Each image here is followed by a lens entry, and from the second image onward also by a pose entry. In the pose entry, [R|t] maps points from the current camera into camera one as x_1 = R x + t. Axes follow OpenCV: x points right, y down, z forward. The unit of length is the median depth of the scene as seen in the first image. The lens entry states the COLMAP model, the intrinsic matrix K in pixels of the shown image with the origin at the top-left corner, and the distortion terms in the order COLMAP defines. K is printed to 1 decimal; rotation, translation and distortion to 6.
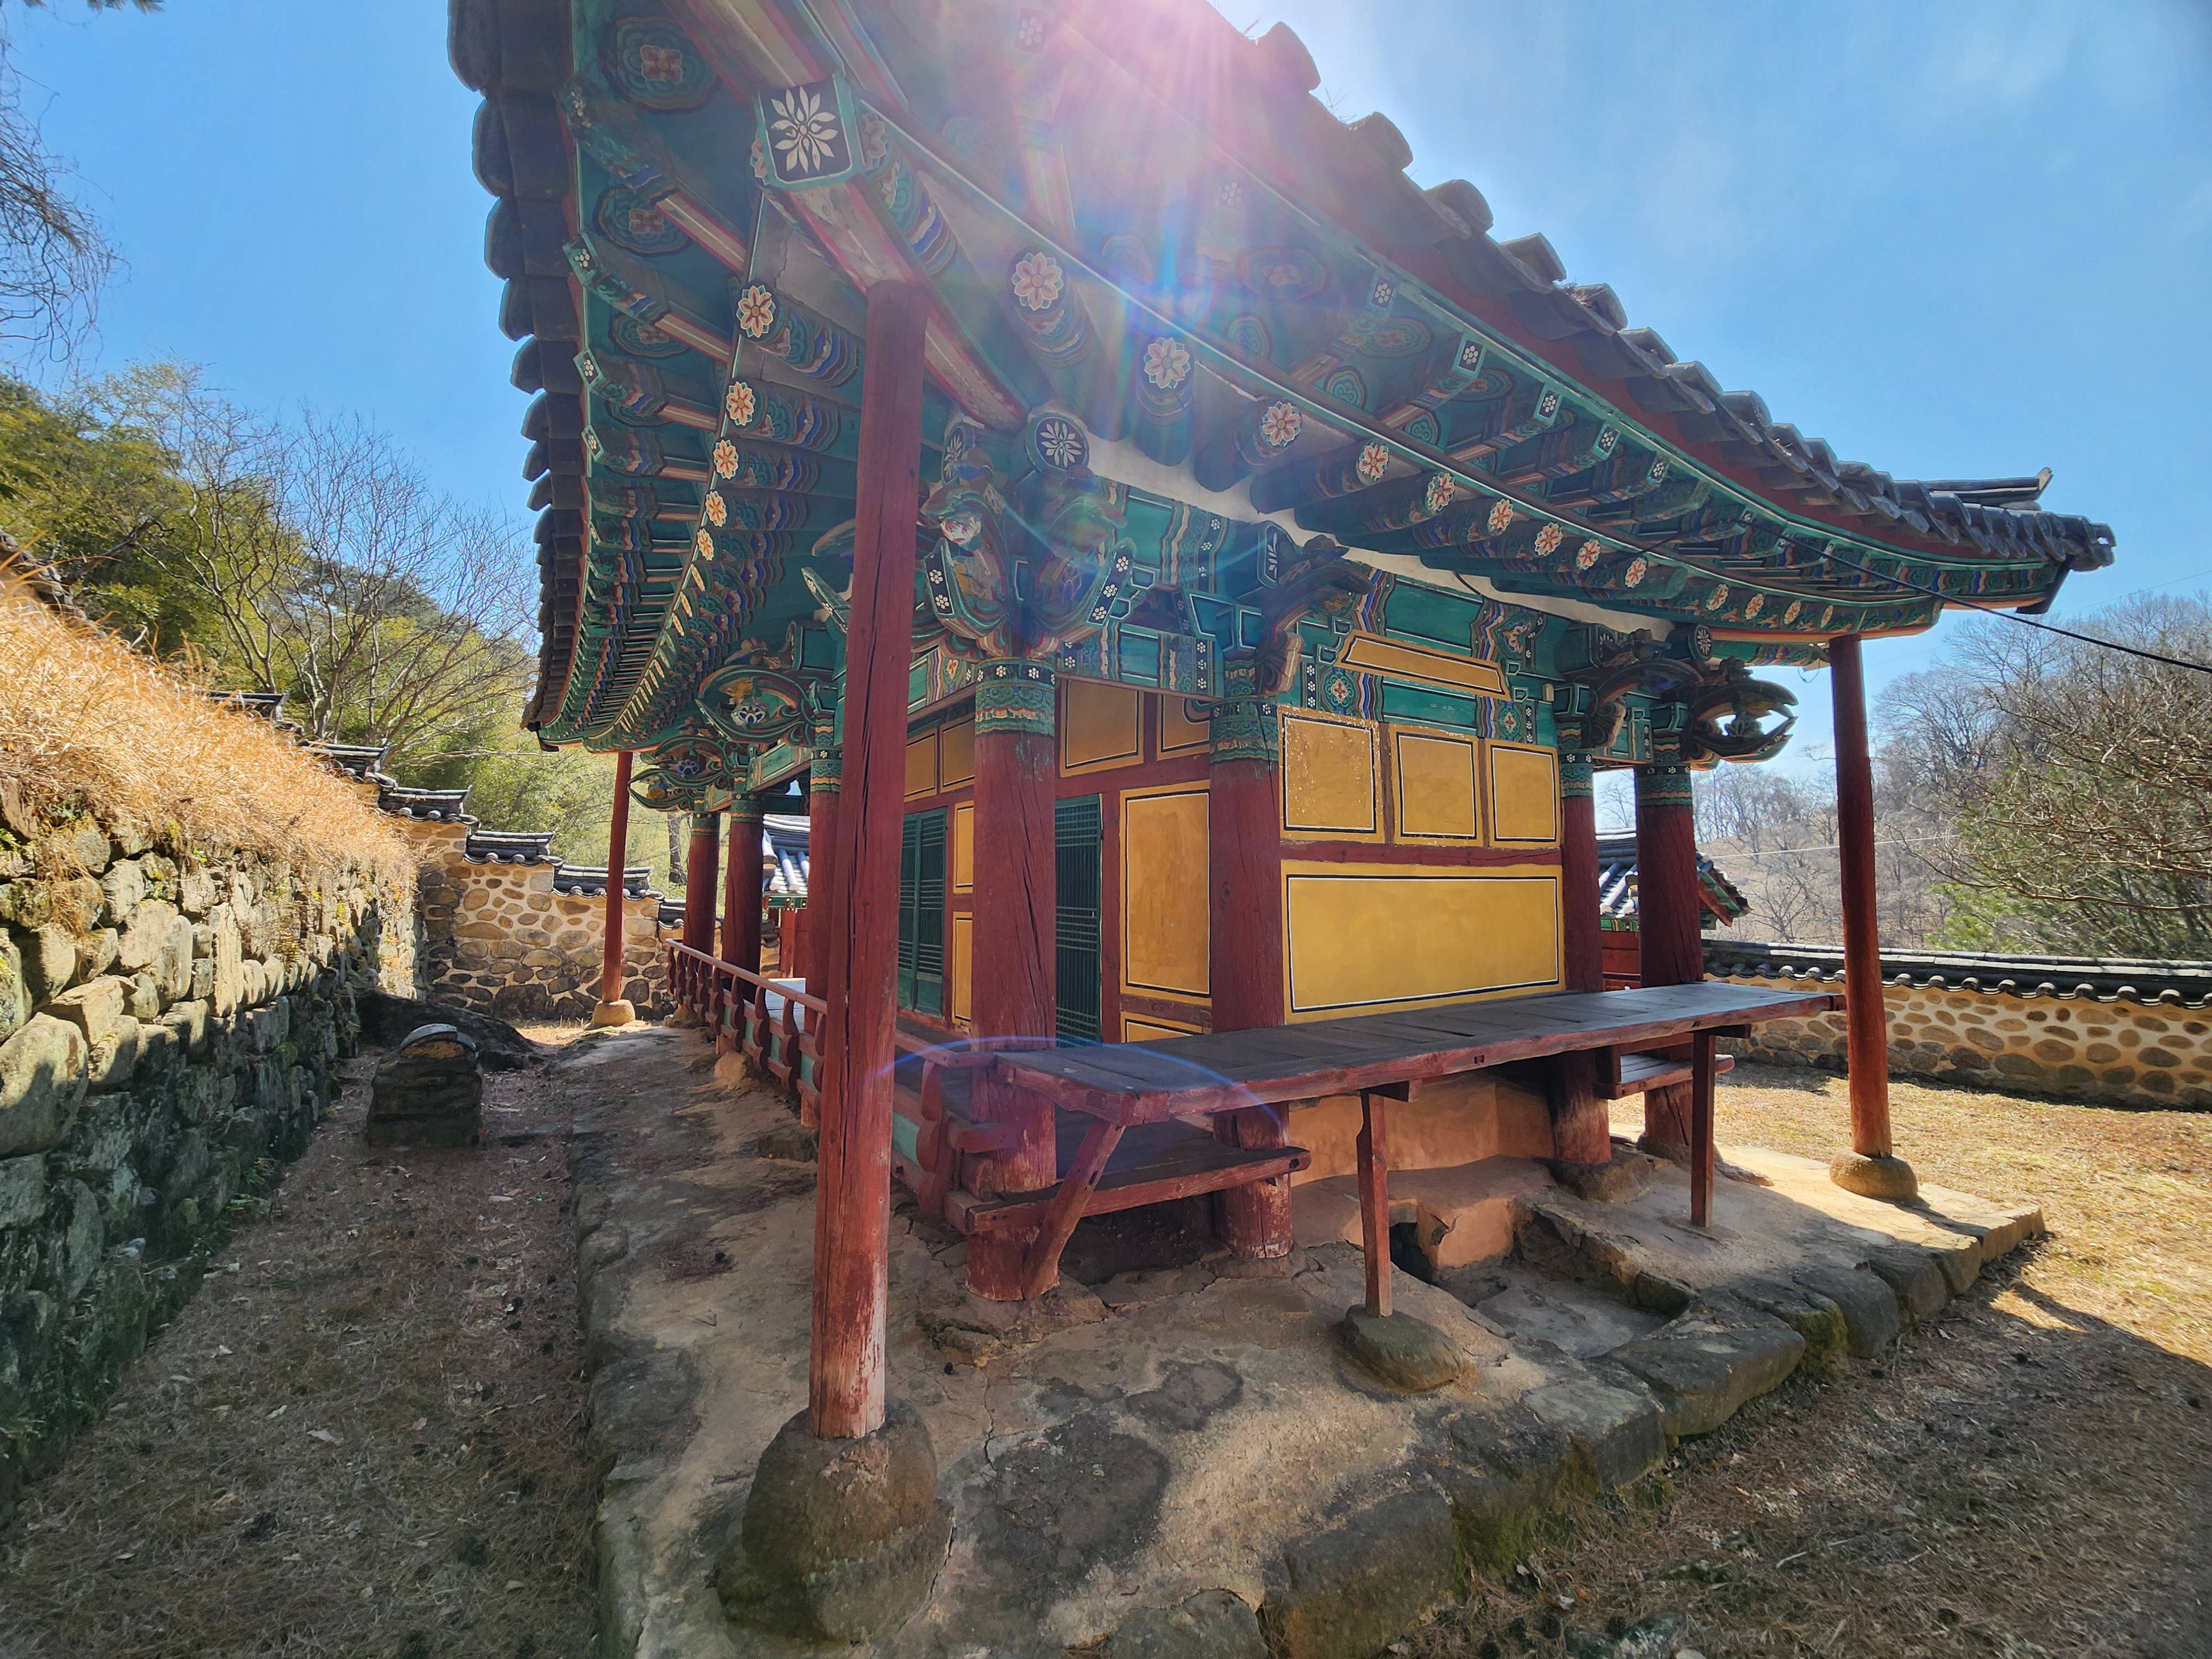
lens RADIAL K [[909.8, 0, 1108.4], [0, 909.8, 819.0], [0, 0, 1]] dist [-0.002443, -0.000303]
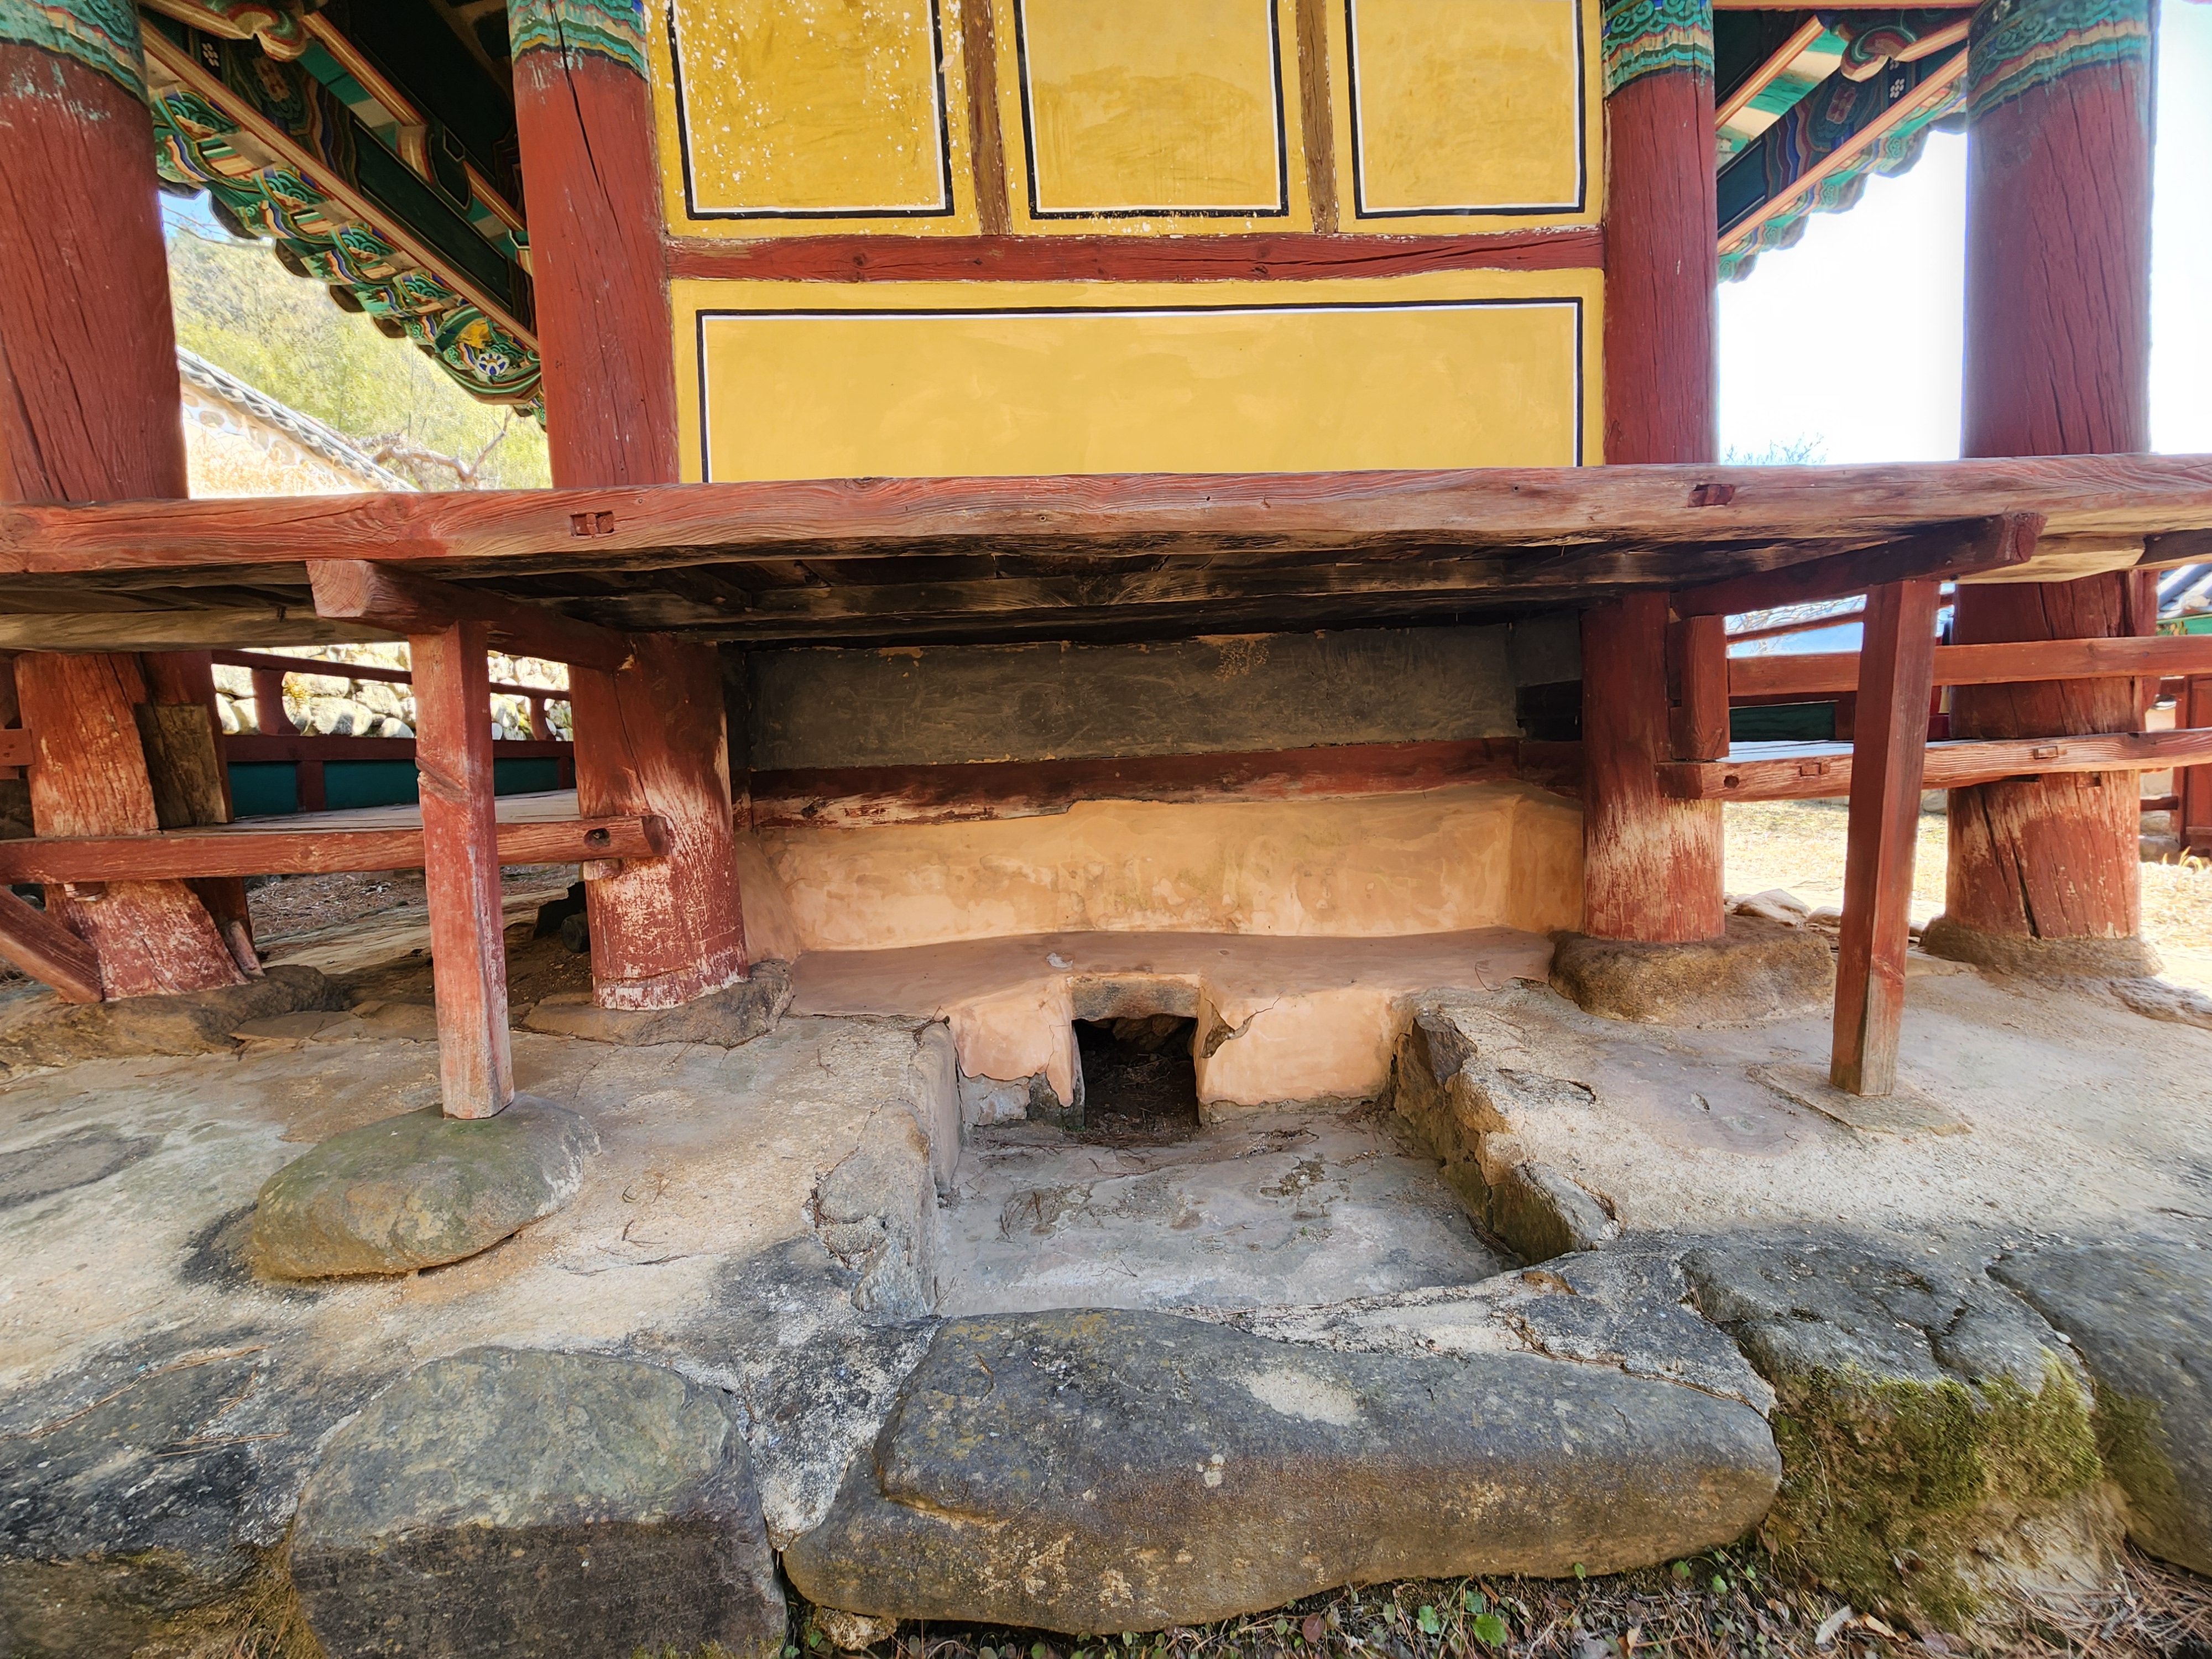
lens RADIAL K [[909.8, 0, 1108.4], [0, 909.8, 819.0], [0, 0, 1]] dist [-0.002443, -0.000303]
pose [[0.882148, -0.006521, -0.470926, 0.578771], [0.087516, 0.984759, 0.150301, 0.258902], [0.462769, -0.173801, 0.869275, 0.562143]]
